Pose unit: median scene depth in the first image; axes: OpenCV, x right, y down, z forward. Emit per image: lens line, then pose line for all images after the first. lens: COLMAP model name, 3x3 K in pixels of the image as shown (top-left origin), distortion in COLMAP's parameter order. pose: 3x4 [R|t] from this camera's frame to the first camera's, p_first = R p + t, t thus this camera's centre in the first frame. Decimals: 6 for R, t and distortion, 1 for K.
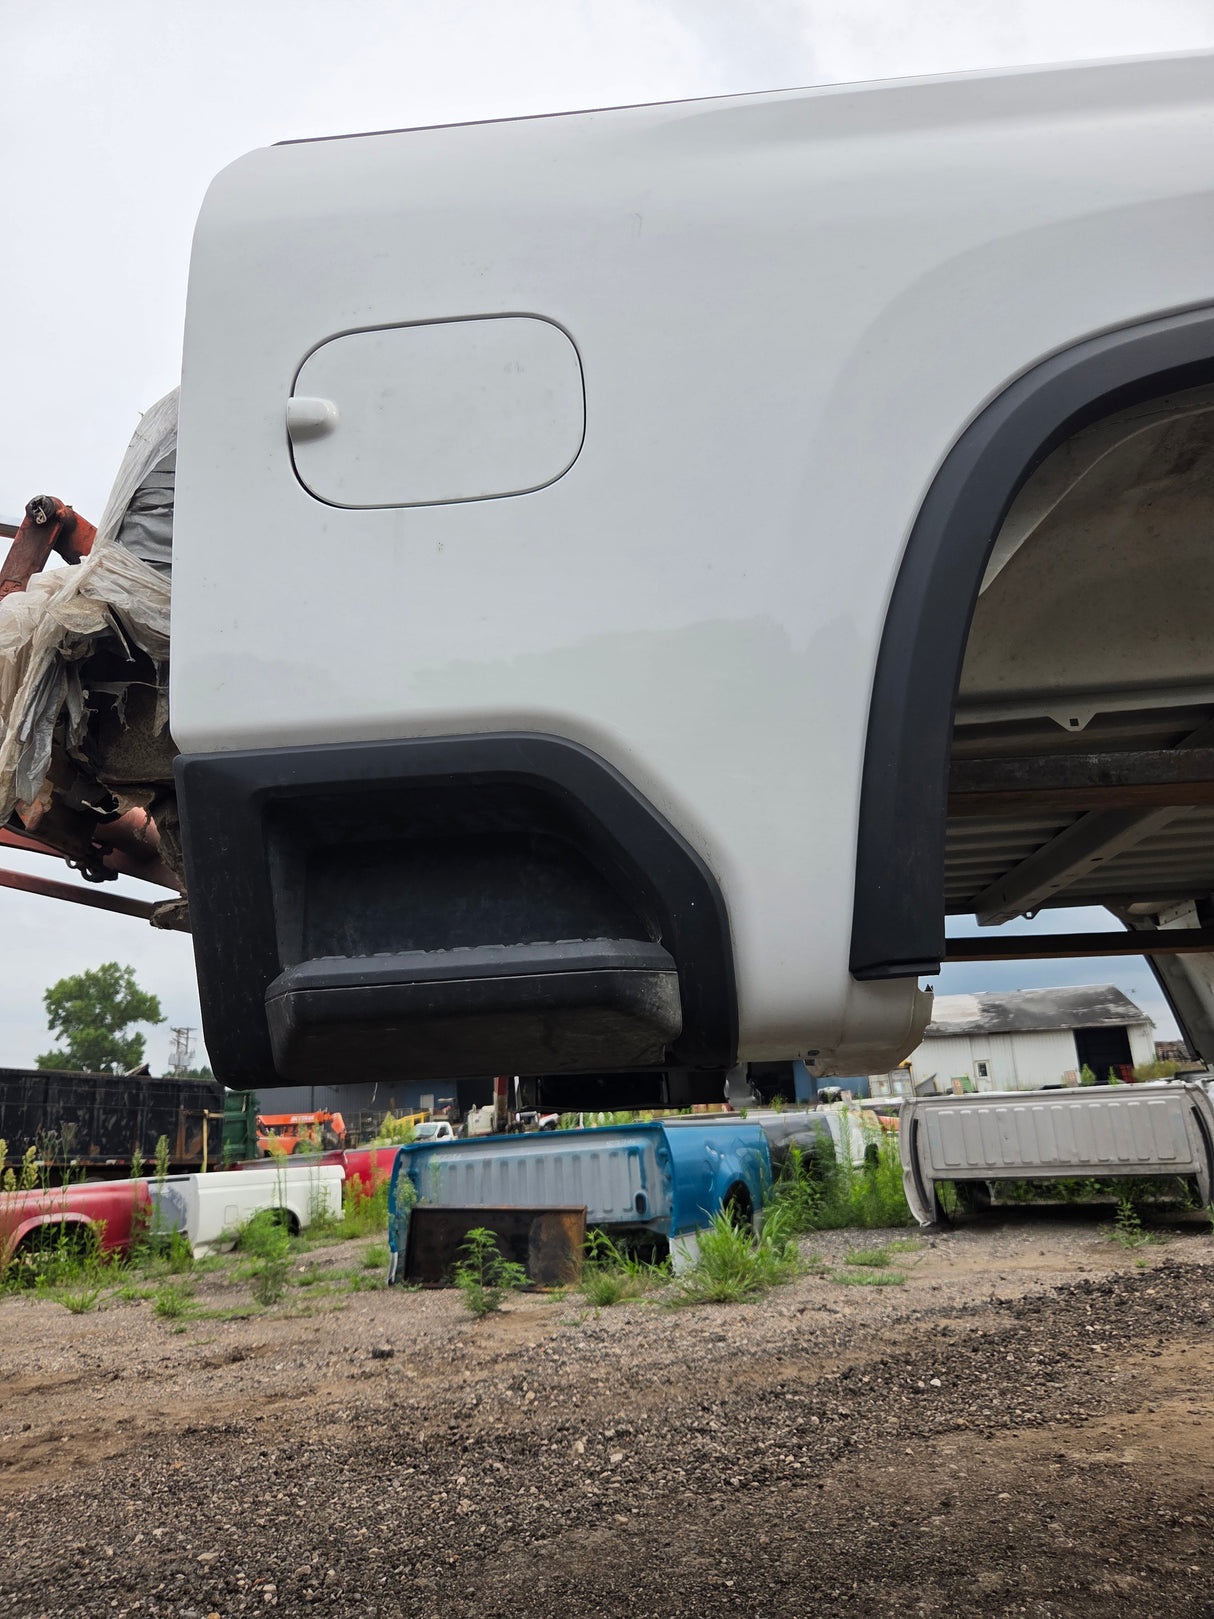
lens RADIAL K [[1096.1, 0, 591.0], [0, 1096.1, 820.0], [0, 0, 1]] dist [0.065259, -0.052231]
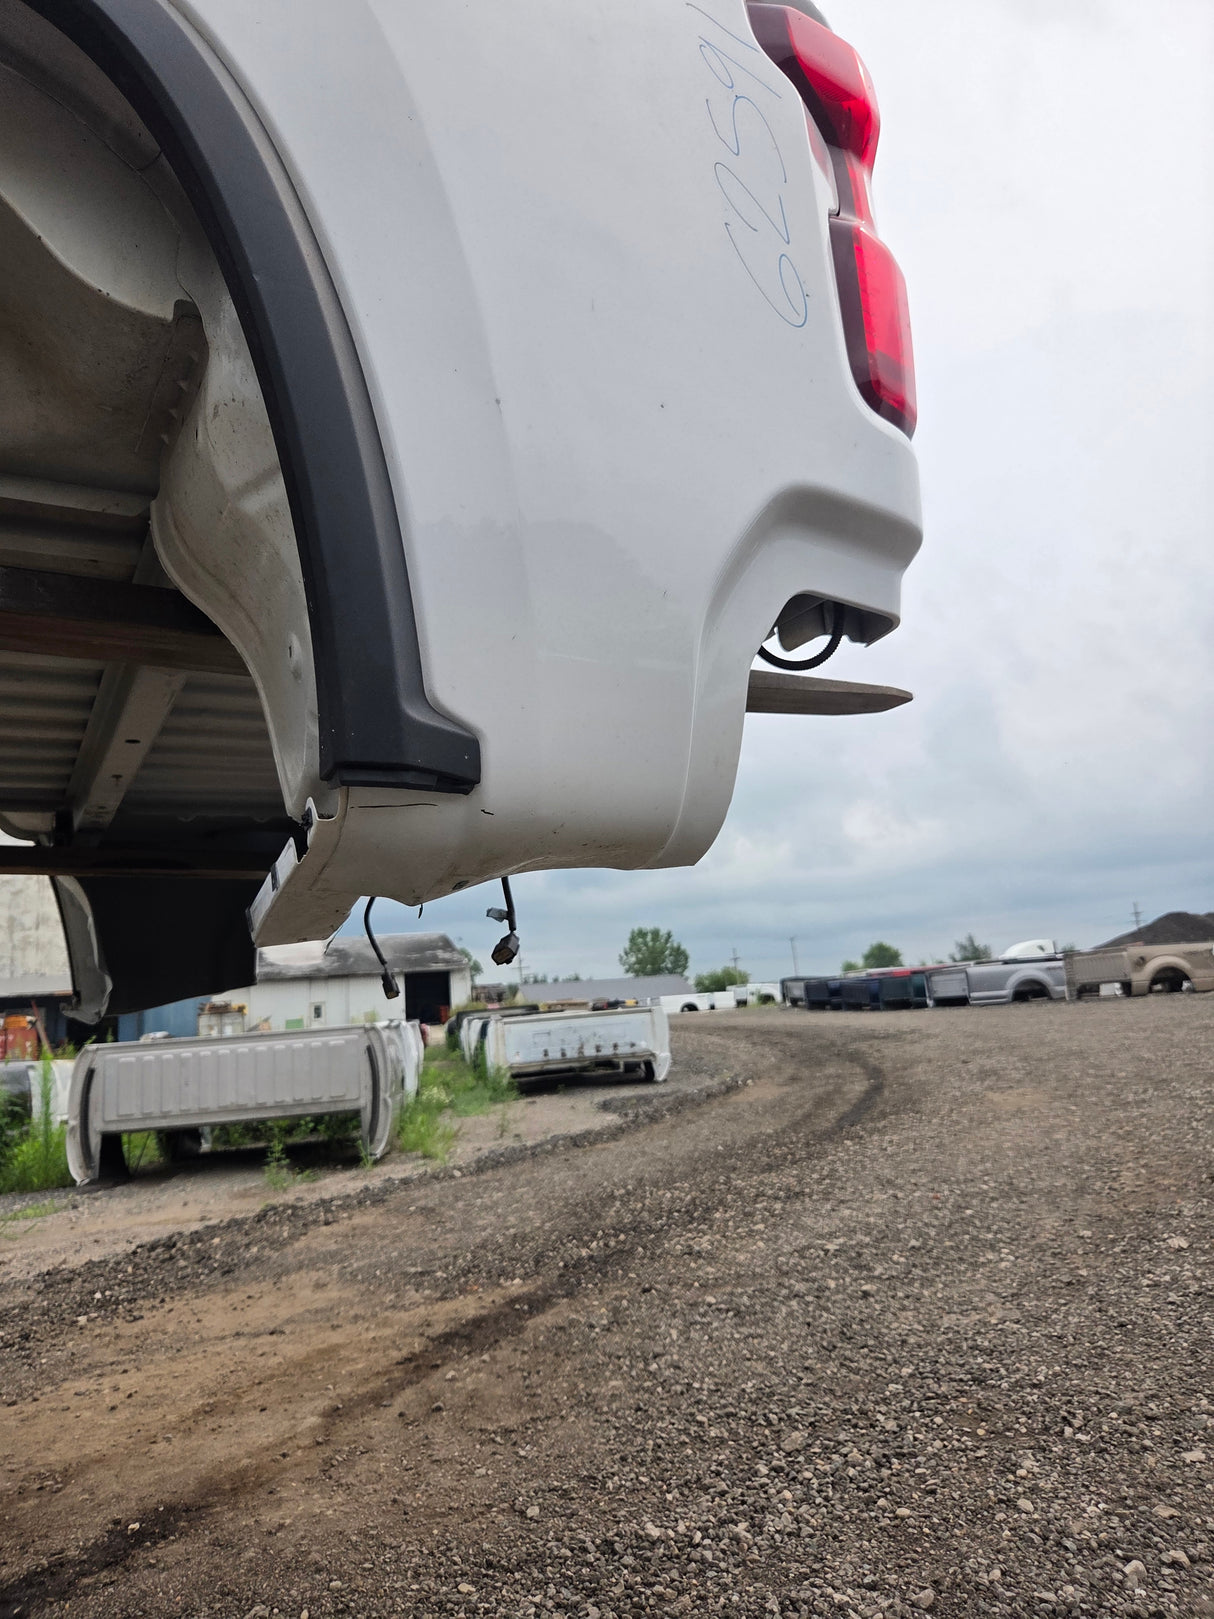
lens RADIAL K [[1096.1, 0, 595.9], [0, 1096.1, 789.2], [0, 0, 1]] dist [0.065259, -0.052231]
pose [[0.846697, 0.103935, 0.521826, 0.117158], [-0.115750, 0.993228, -0.010015, 0.003055], [-0.519333, -0.051921, 0.852993, 0.014613]]
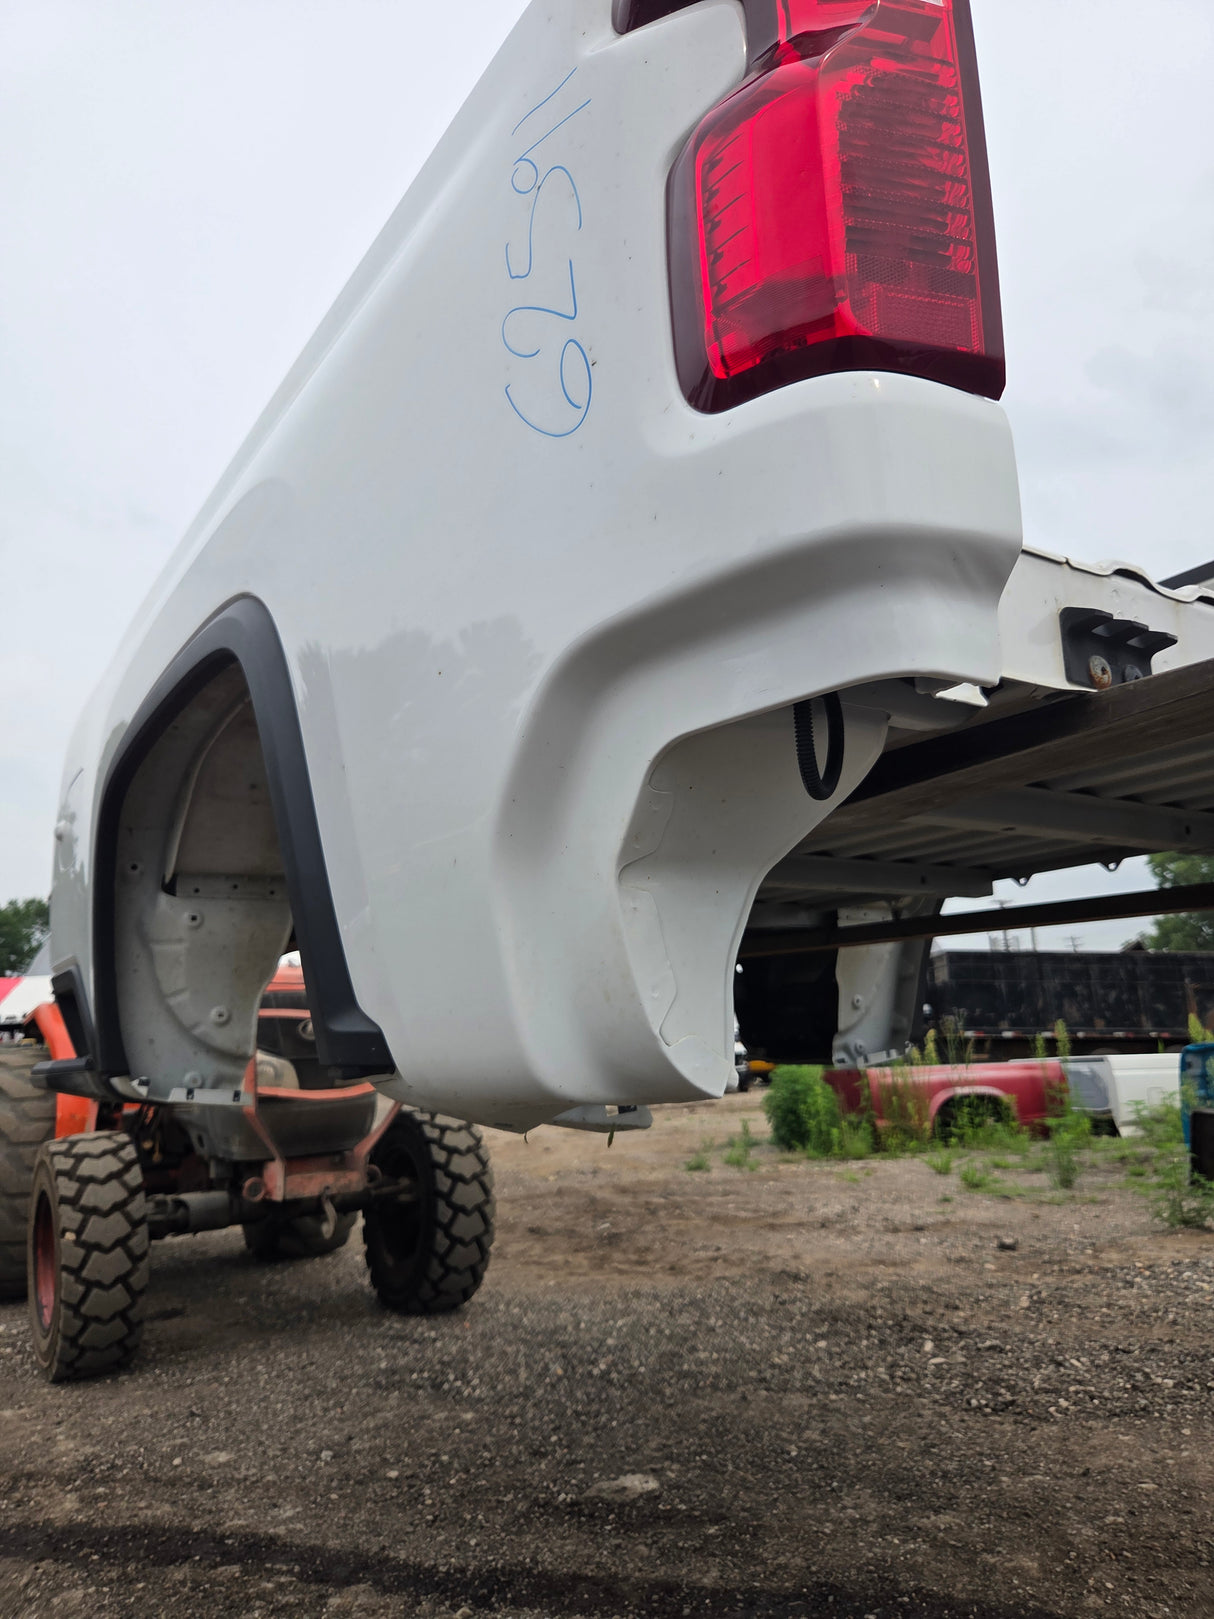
lens RADIAL K [[1107.4, 0, 590.8], [0, 1107.4, 790.6], [0, 0, 1]] dist [0.046768, -0.038419]
pose [[0.591171, -0.153054, -0.791891, 0.241014], [0.229456, 0.973174, -0.016796, -0.014636], [0.773218, -0.171775, 0.610432, 0.042089]]
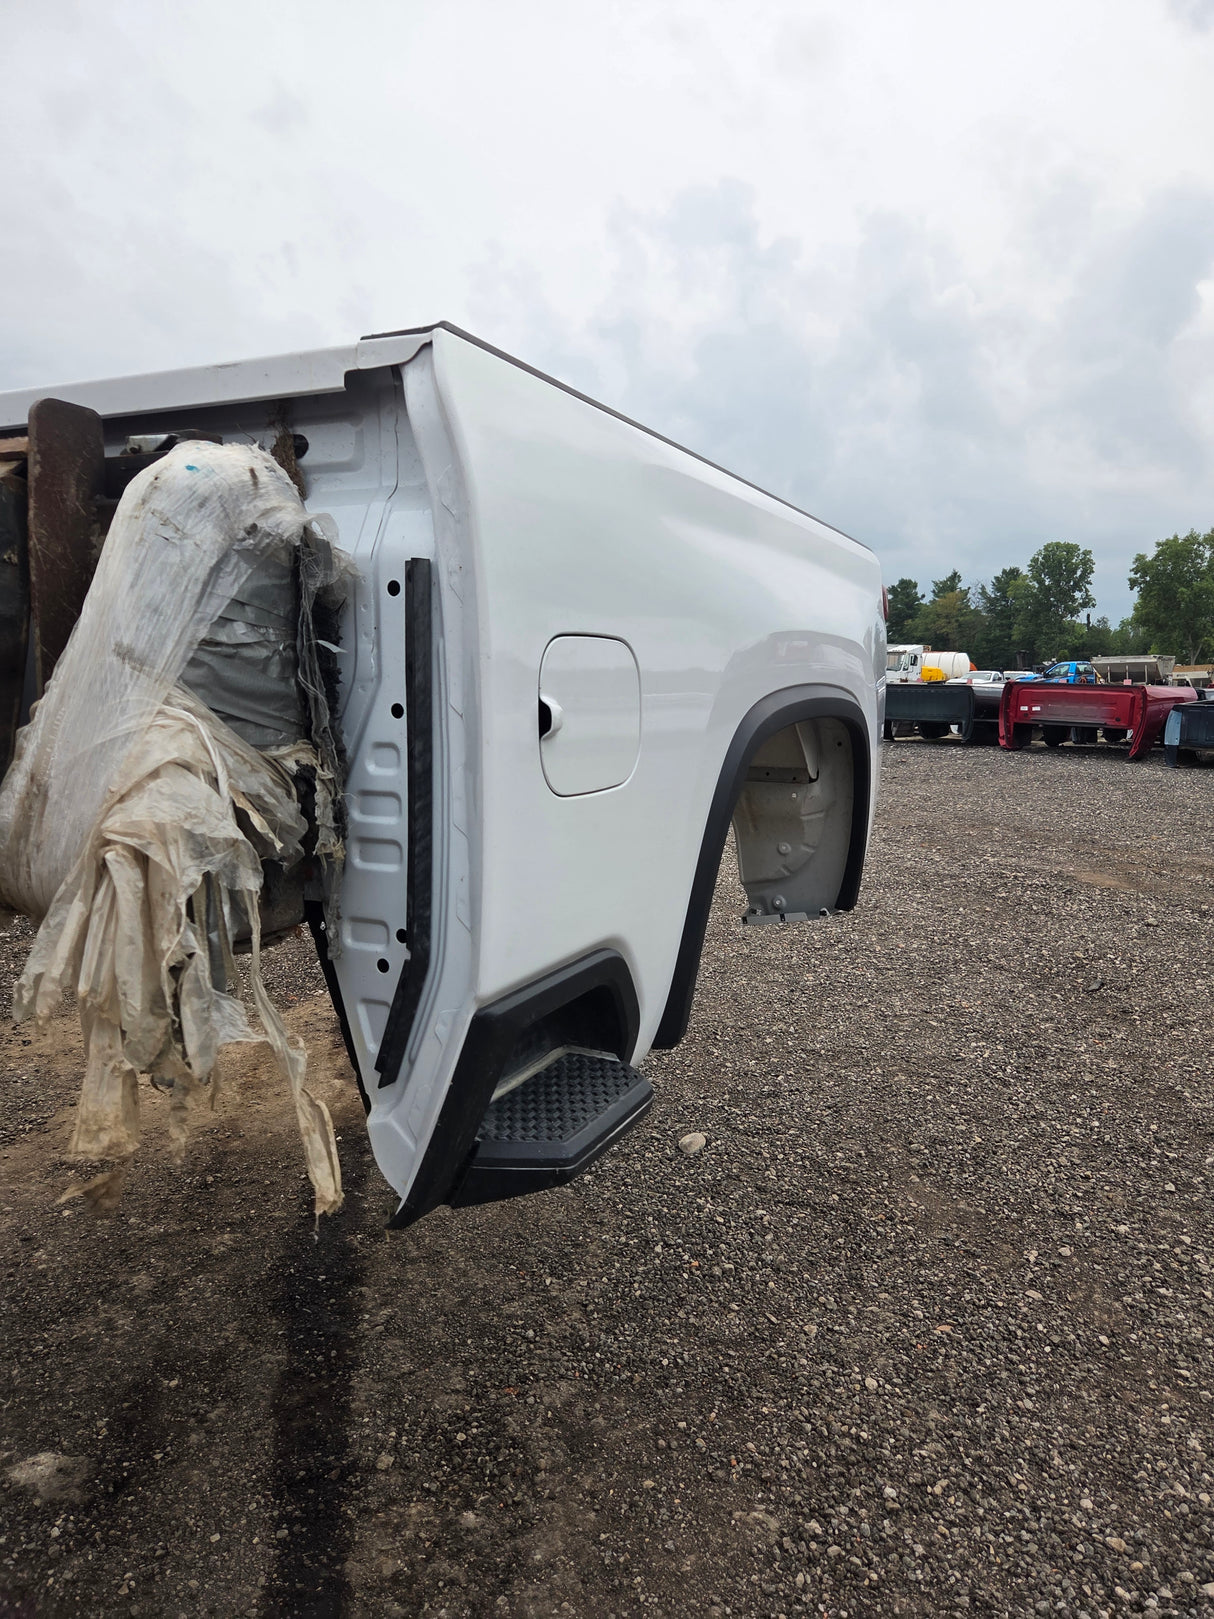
lens RADIAL K [[1096.1, 0, 644.2], [0, 1096.1, 809.5], [0, 0, 1]] dist [0.065259, -0.052231]
pose [[0.348815, -0.053229, 0.935679, -0.138325], [-0.287521, 0.944163, 0.160897, -0.050680], [-0.891998, -0.325151, 0.314034, 0.049369]]
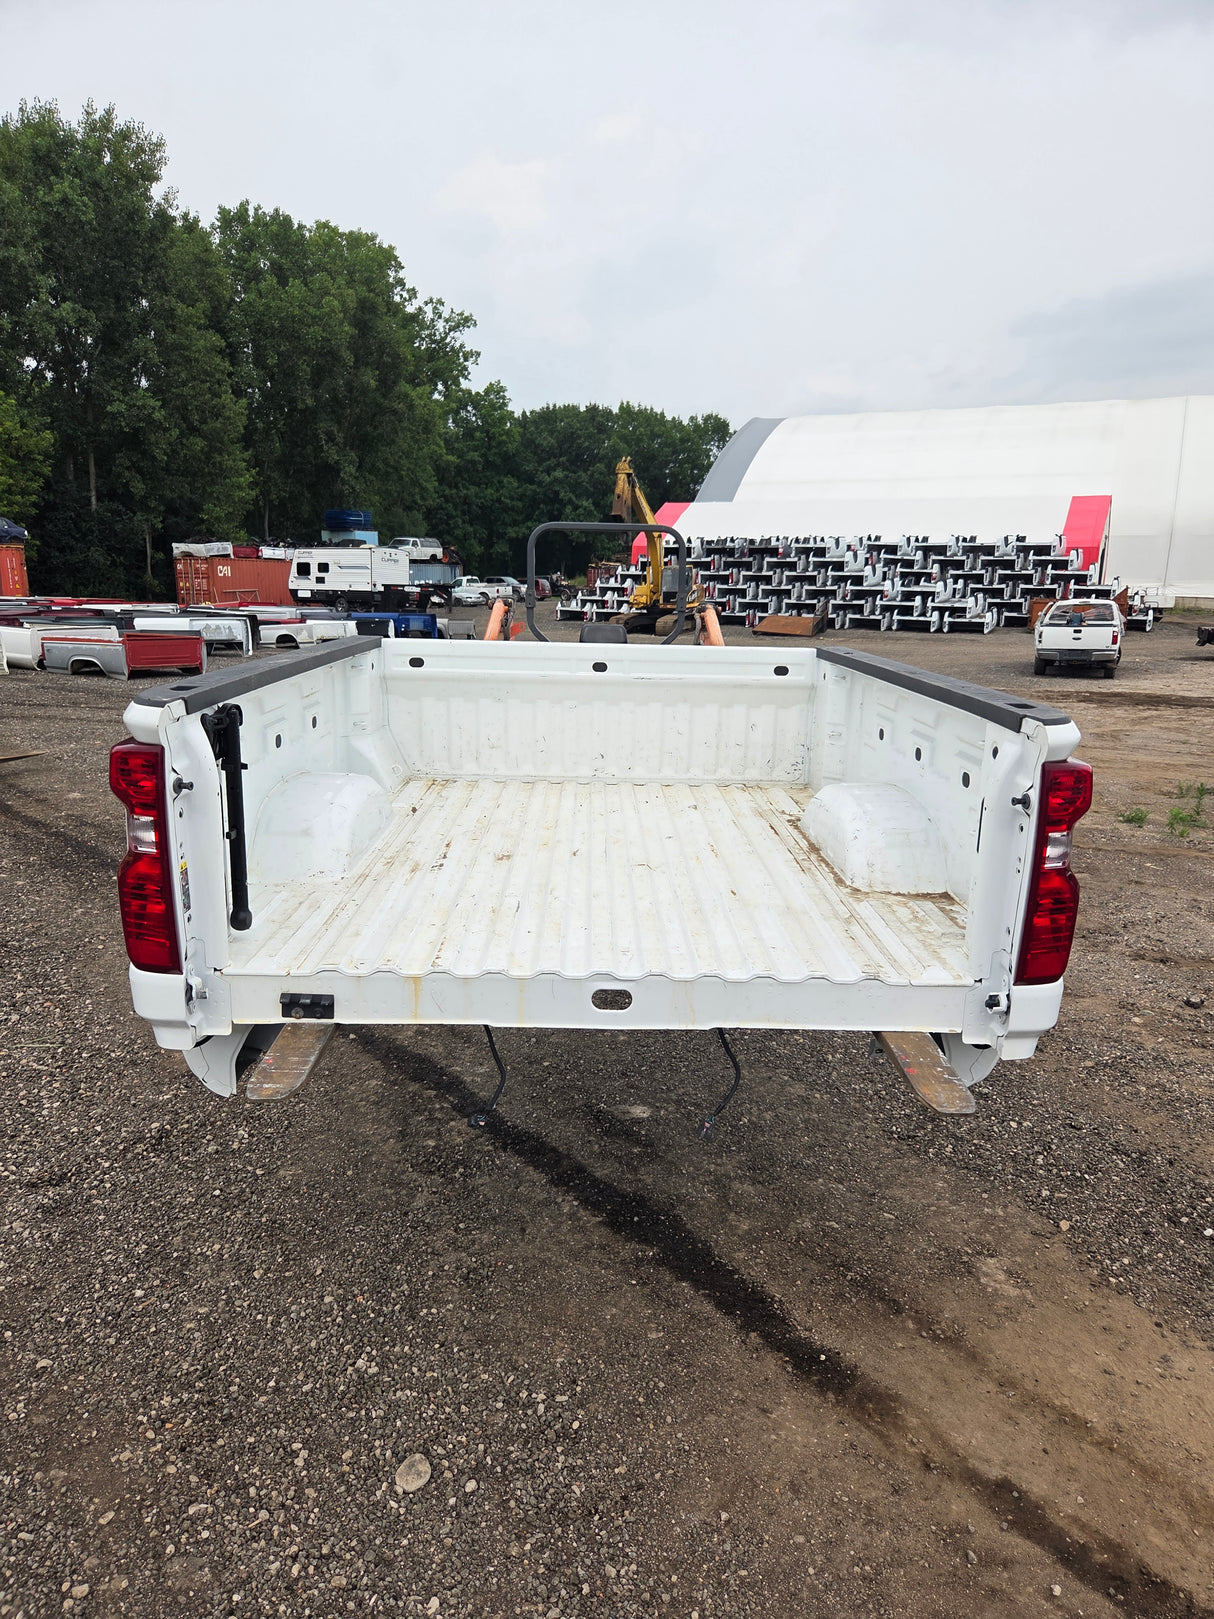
lens RADIAL K [[1096.1, 0, 619.3], [0, 1096.1, 829.8], [0, 0, 1]] dist [0.065259, -0.052231]
pose [[0.083087, 0.287804, -0.954078, 0.419812], [0.247180, 0.921519, 0.299508, -0.107882], [0.965401, -0.260714, 0.005427, 0.201298]]
